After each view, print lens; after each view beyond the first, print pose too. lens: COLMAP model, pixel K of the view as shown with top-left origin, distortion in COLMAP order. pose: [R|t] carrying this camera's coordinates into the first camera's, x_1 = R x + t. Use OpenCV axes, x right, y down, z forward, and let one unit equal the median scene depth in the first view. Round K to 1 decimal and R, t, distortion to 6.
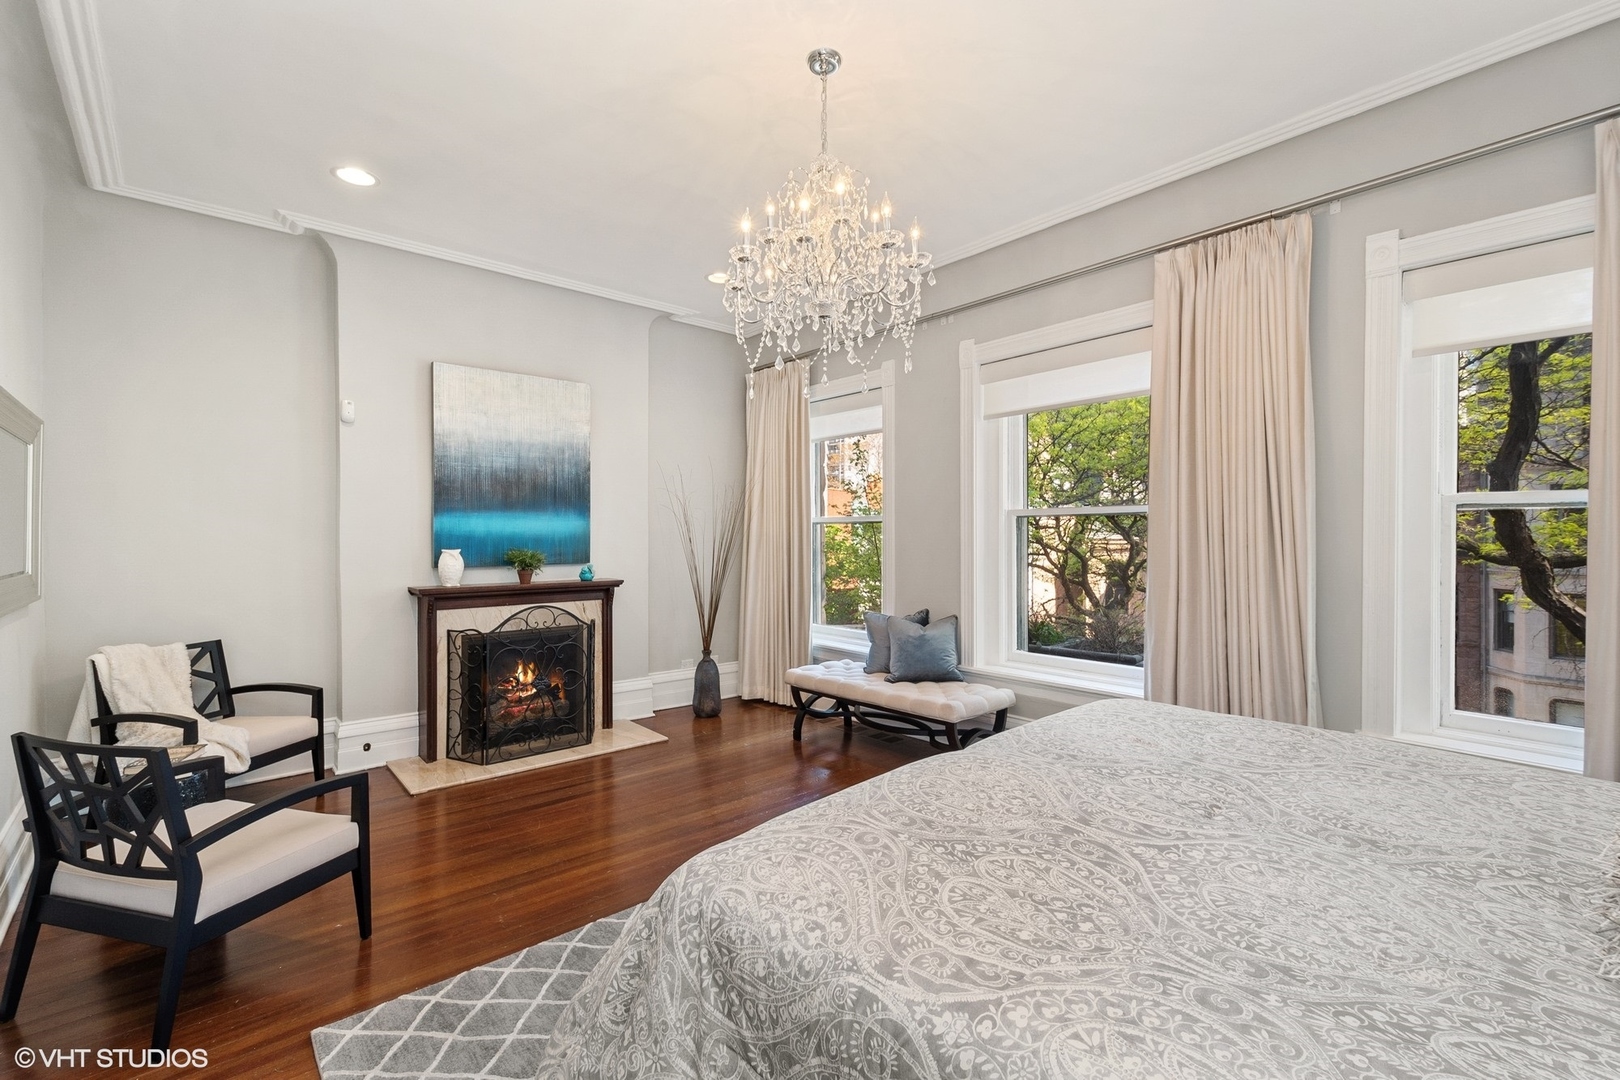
lens RADIAL K [[706.5, 0, 800.7], [0, 706.5, 532.6], [0, 0, 1]] dist [0.009957, -0.003162]
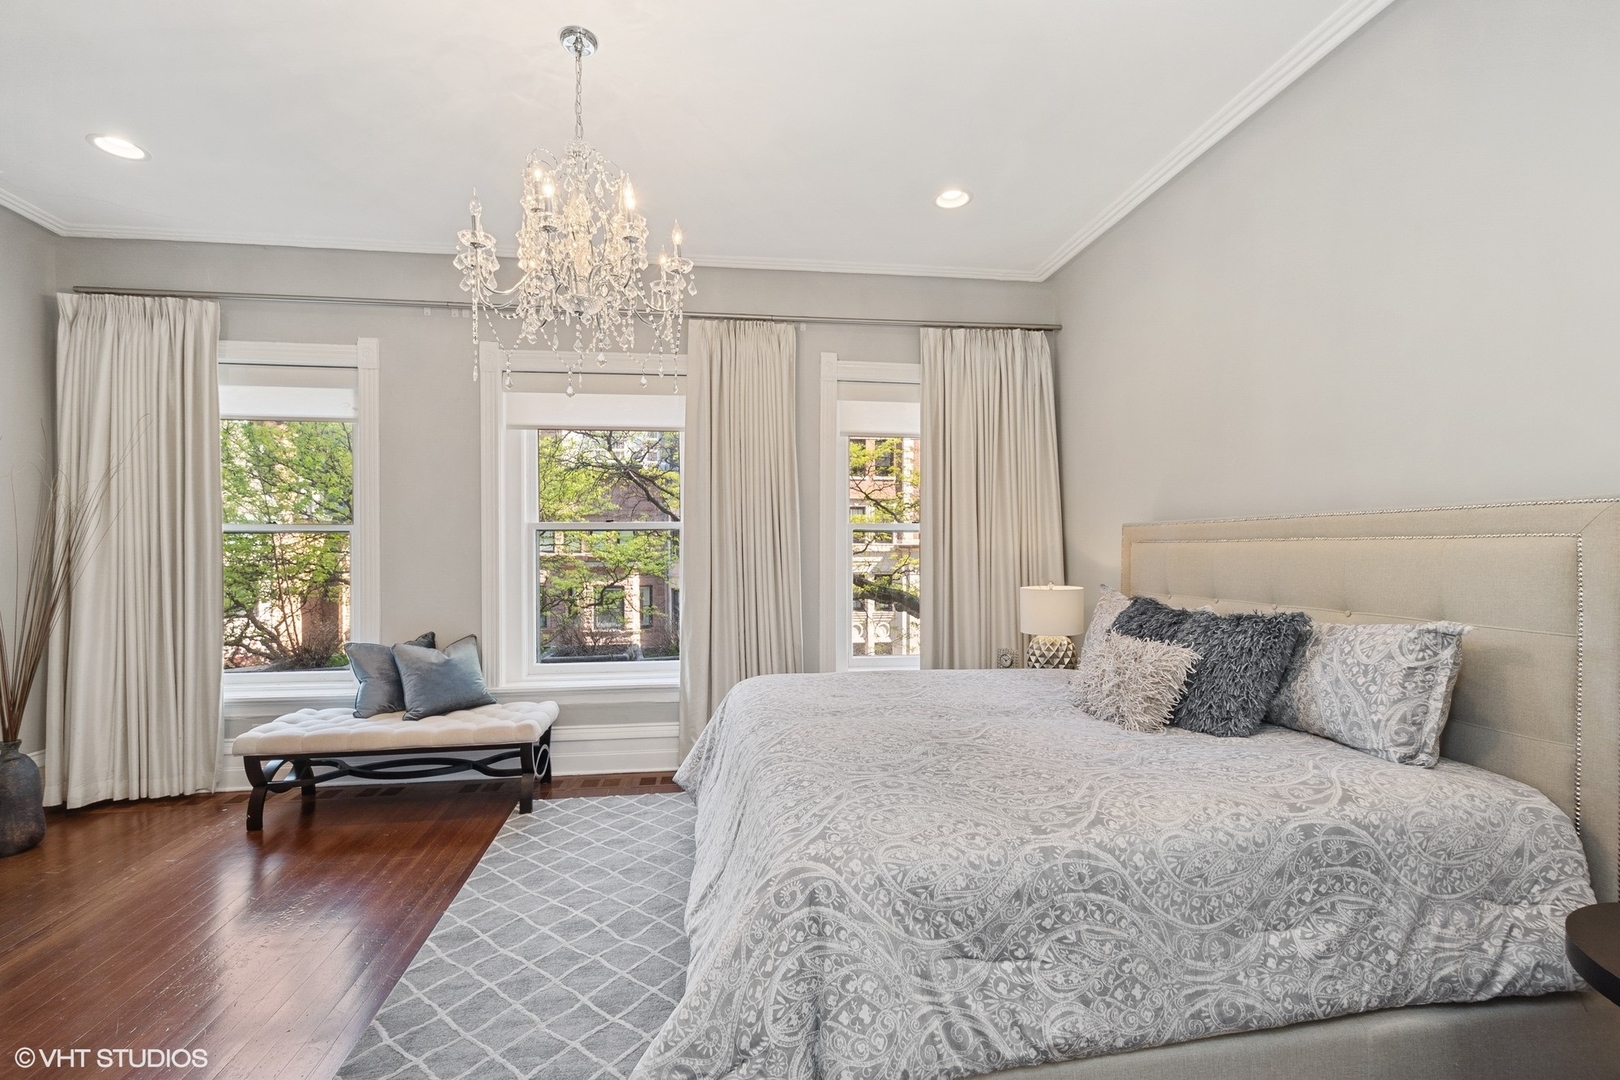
lens RADIAL K [[706.5, 0, 802.2], [0, 706.5, 544.3], [0, 0, 1]] dist [0.009957, -0.003162]
pose [[0.549546, 0.006837, 0.835435, -1.001133], [-0.002516, 0.999976, -0.006529, 0.010430], [-0.835459, 0.001486, 0.549550, 0.416012]]
